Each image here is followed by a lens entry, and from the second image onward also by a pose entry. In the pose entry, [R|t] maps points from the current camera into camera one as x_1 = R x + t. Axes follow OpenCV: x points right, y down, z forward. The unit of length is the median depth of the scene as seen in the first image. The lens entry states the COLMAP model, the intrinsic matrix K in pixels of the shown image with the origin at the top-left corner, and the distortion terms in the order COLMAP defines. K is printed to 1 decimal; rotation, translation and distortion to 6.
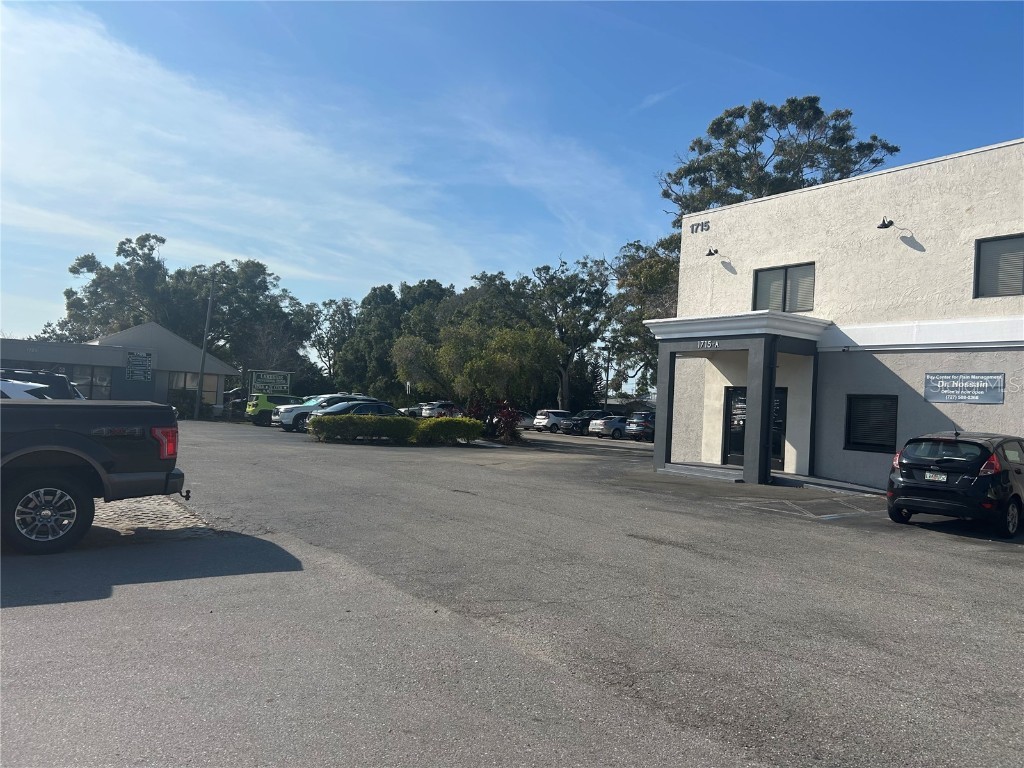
lens RADIAL K [[779.7, 0, 468.3], [0, 779.7, 382.9], [0, 0, 1]] dist [0.053185, -0.004476]
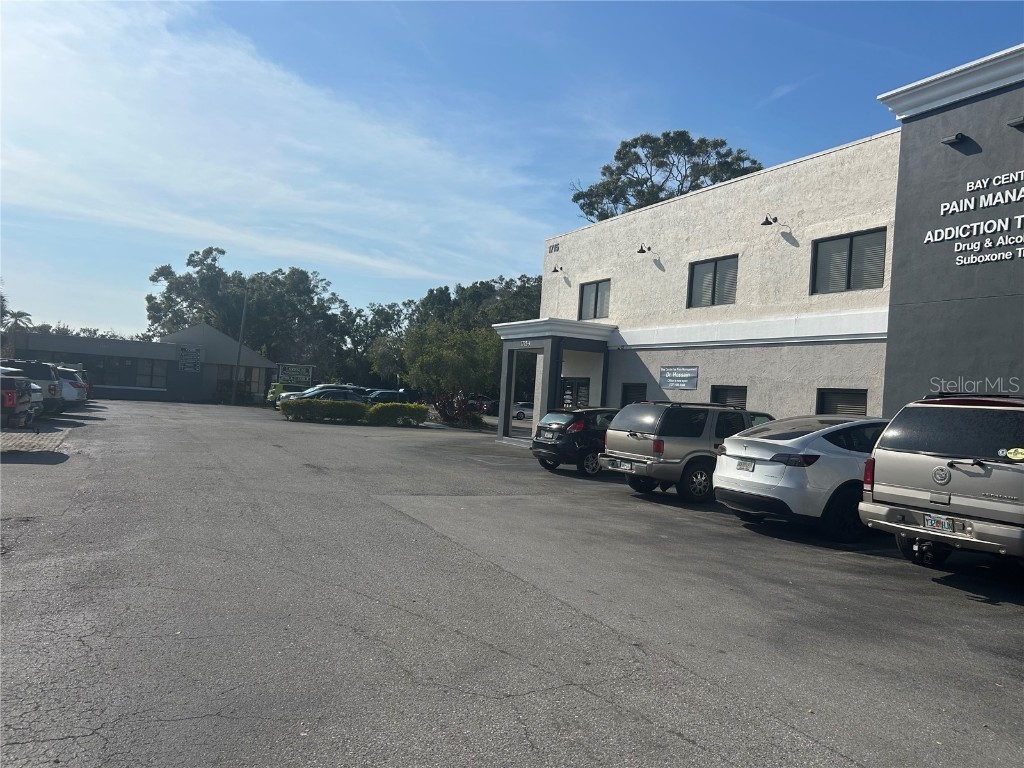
lens RADIAL K [[760.5, 0, 512.0], [0, 760.5, 384.0], [0, 0, 1]] dist [0.125903, -0.250480]
pose [[0.993596, 0.005529, -0.112852, 0.165944], [-0.004539, 0.999949, 0.009025, 0.002223], [0.112896, -0.008455, 0.993571, -0.090582]]
